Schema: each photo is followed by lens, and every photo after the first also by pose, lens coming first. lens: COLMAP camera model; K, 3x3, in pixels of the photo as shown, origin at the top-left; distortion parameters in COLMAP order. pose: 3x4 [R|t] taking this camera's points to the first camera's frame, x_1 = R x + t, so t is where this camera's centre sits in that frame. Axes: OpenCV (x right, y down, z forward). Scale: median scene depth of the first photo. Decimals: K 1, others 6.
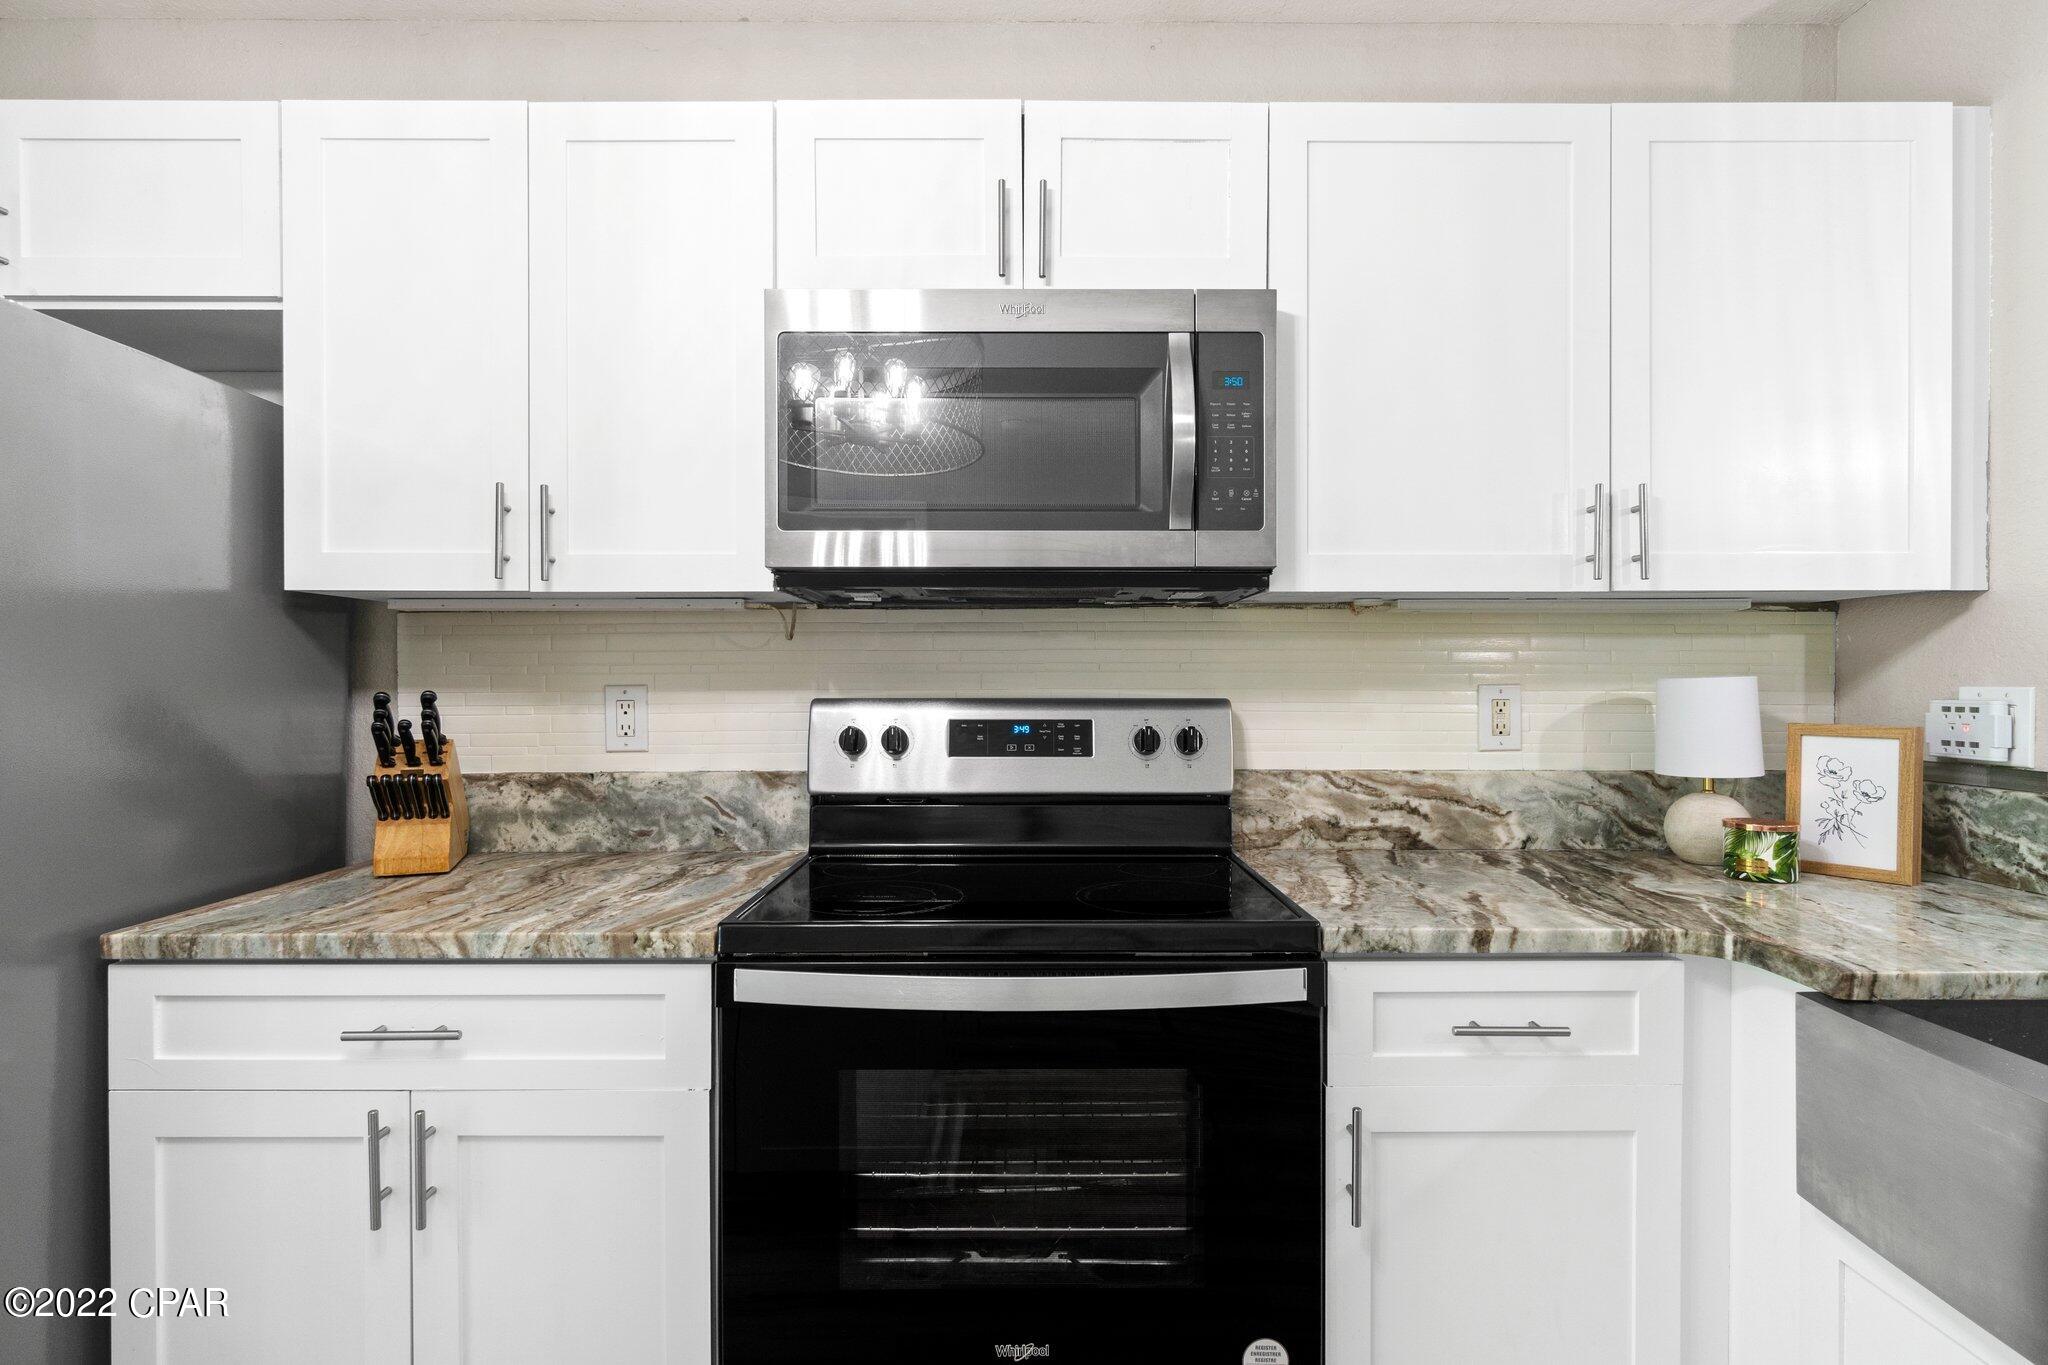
lens RADIAL K [[1058.4, 0, 1024.7], [0, 1058.4, 679.5], [0, 0, 1]] dist [0.004118, 0.000305]
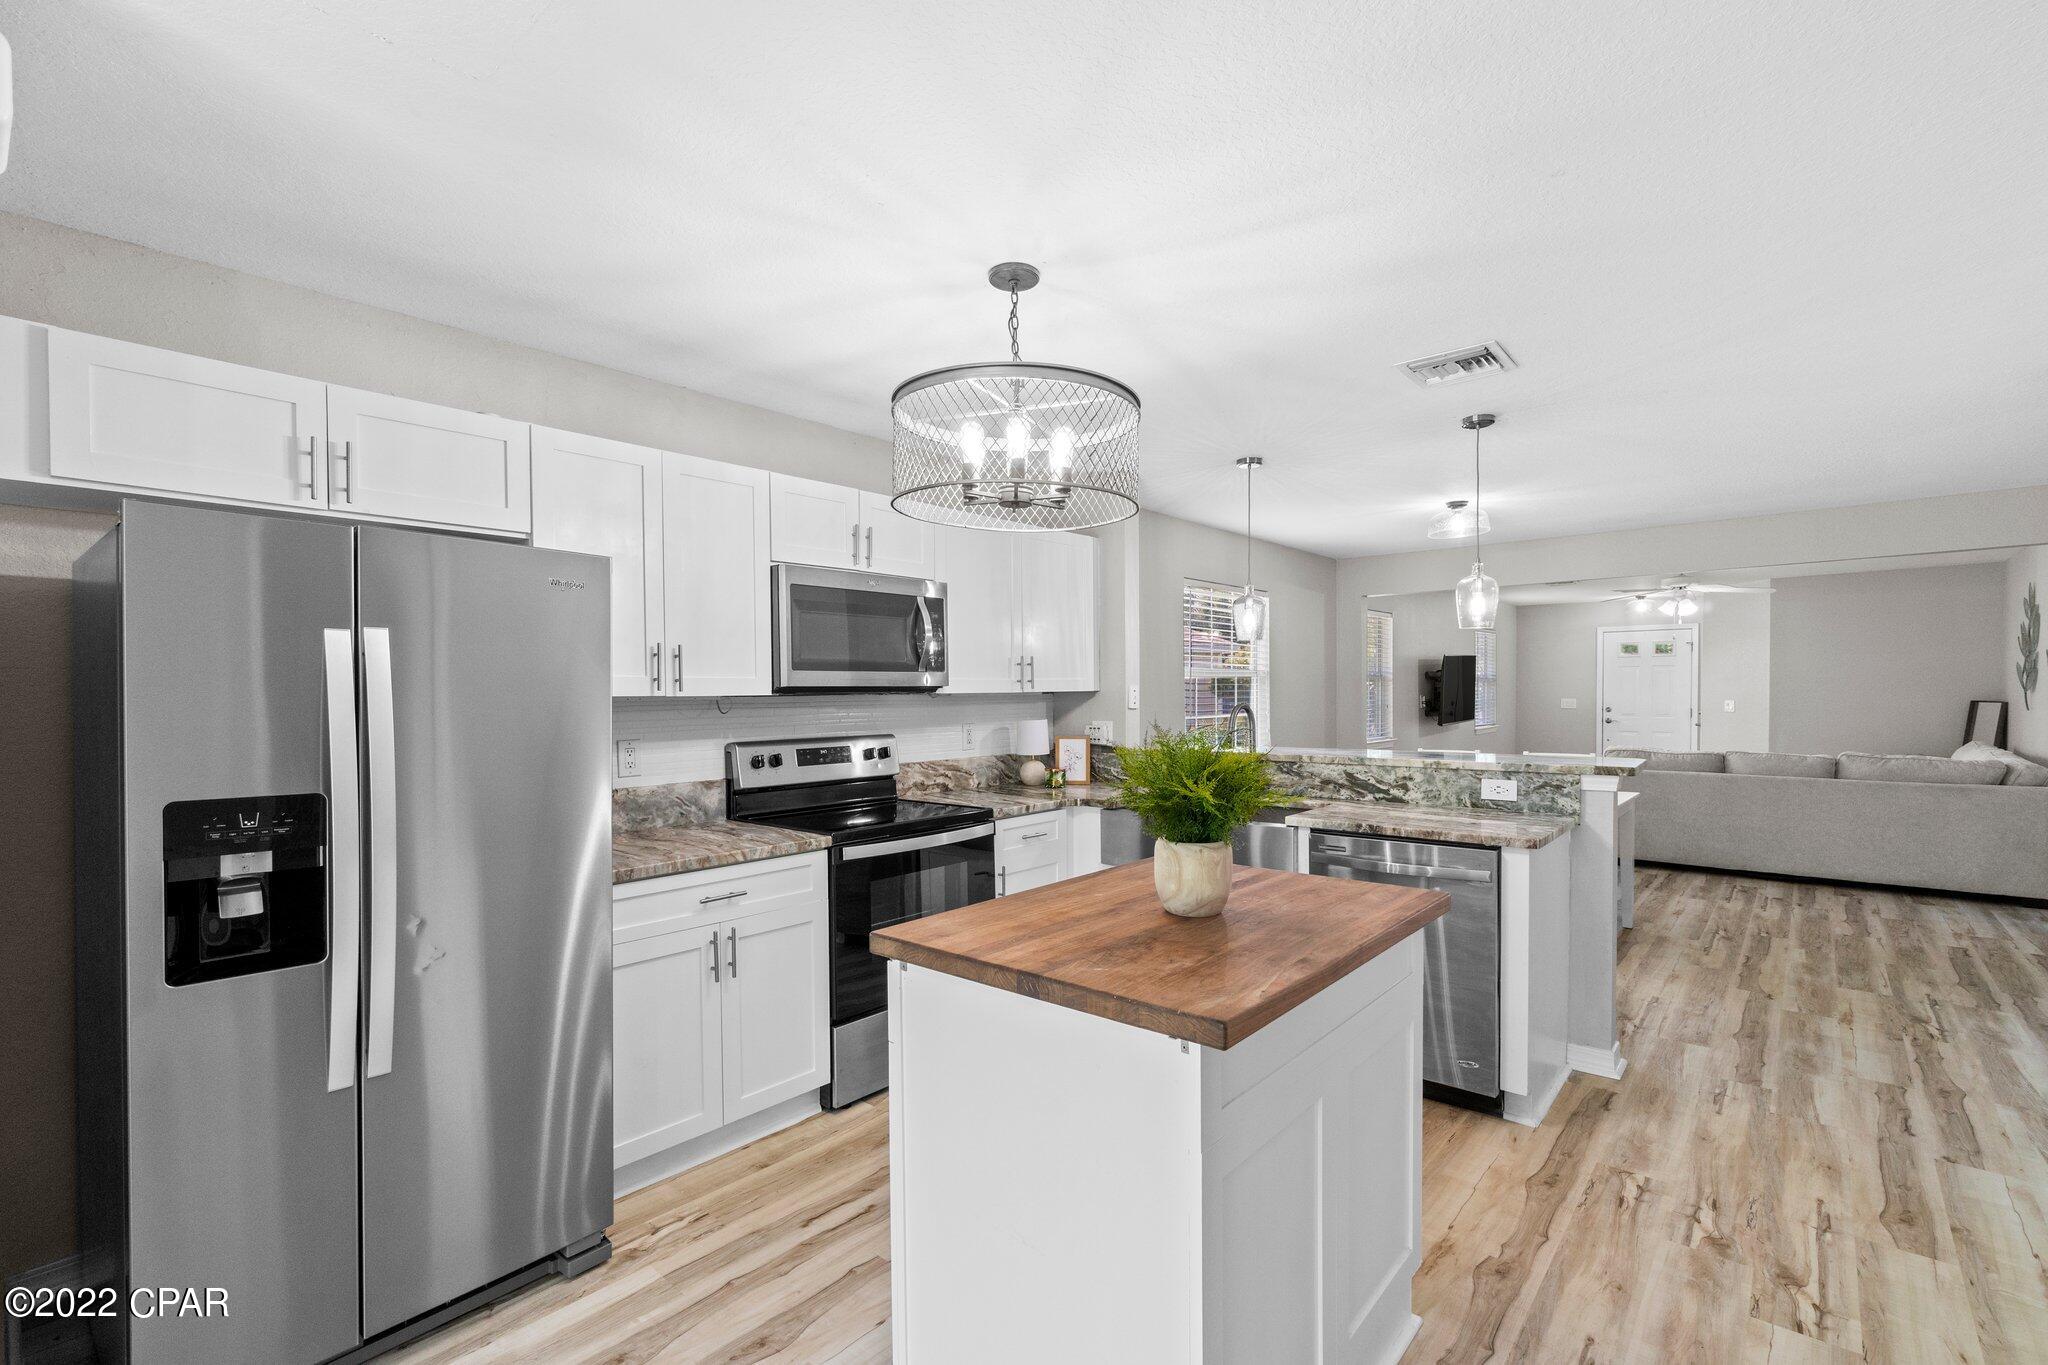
lens RADIAL K [[898.9, 0, 1011.7], [0, 898.9, 702.5], [0, 0, 1]] dist [-0.005543, -0.000925]
pose [[0.667776, -0.014719, 0.744217, -1.204308], [0.009299, 0.999891, 0.011432, -0.078038], [-0.744304, -0.000713, 0.667841, -0.574056]]
